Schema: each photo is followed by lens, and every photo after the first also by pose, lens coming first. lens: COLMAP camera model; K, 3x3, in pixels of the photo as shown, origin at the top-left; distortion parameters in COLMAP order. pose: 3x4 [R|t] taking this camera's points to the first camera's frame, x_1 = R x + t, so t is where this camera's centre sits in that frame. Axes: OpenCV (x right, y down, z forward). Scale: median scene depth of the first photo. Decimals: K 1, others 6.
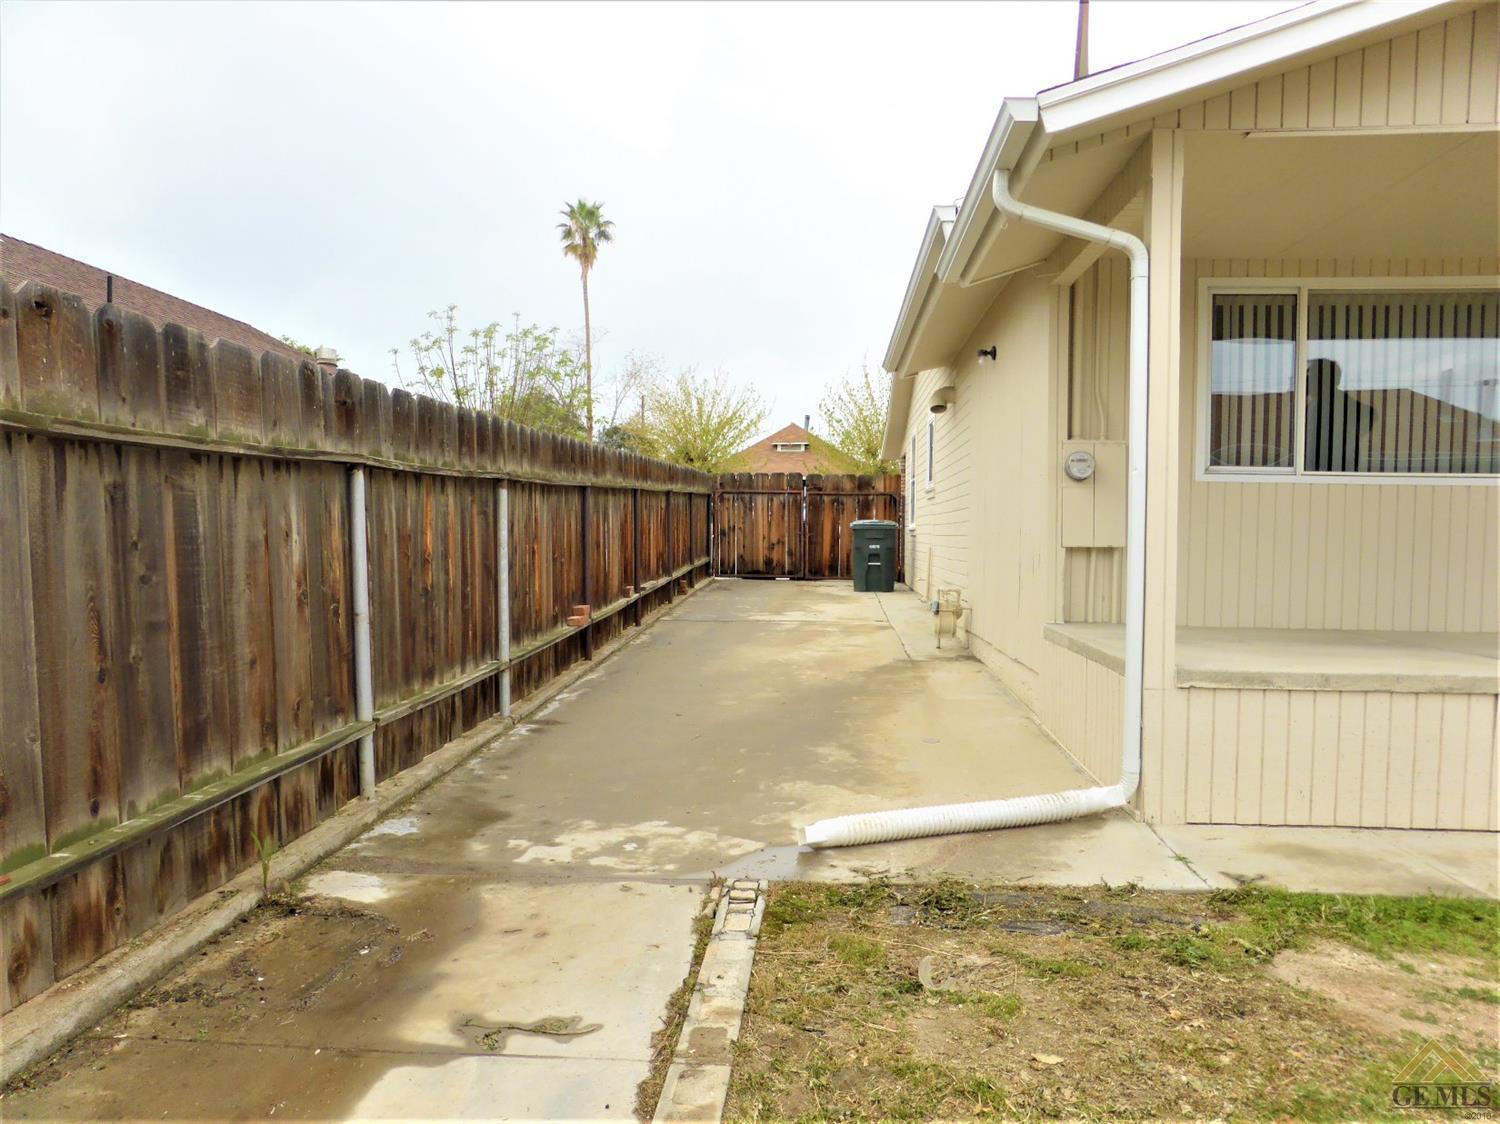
lens RADIAL K [[1078.8, 0, 750.0], [0, 1078.8, 562.0], [0, 0, 1]] dist [-0.000811, -0.001191]
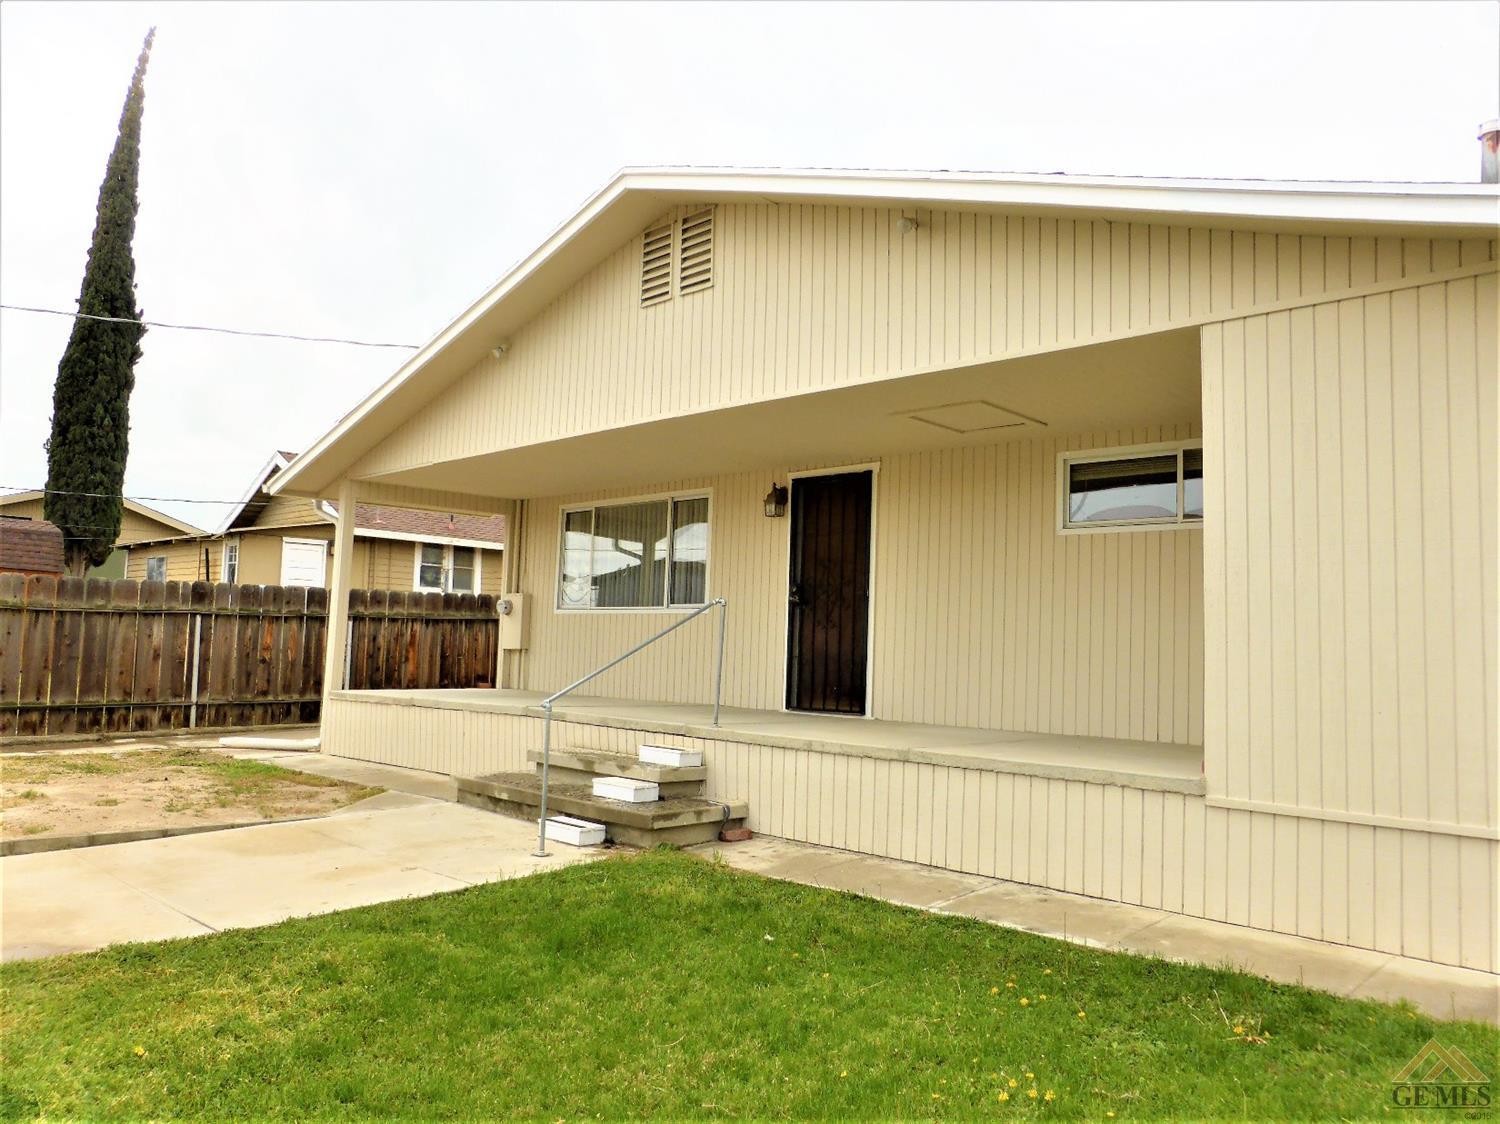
lens RADIAL K [[1078.8, 0, 750.0], [0, 1078.8, 562.0], [0, 0, 1]] dist [-0.000811, -0.001191]
pose [[0.774363, -0.041235, -0.631396, 3.290620], [-0.033905, 0.993737, -0.106481, 0.040728], [0.631832, 0.103862, 0.768115, -0.403156]]
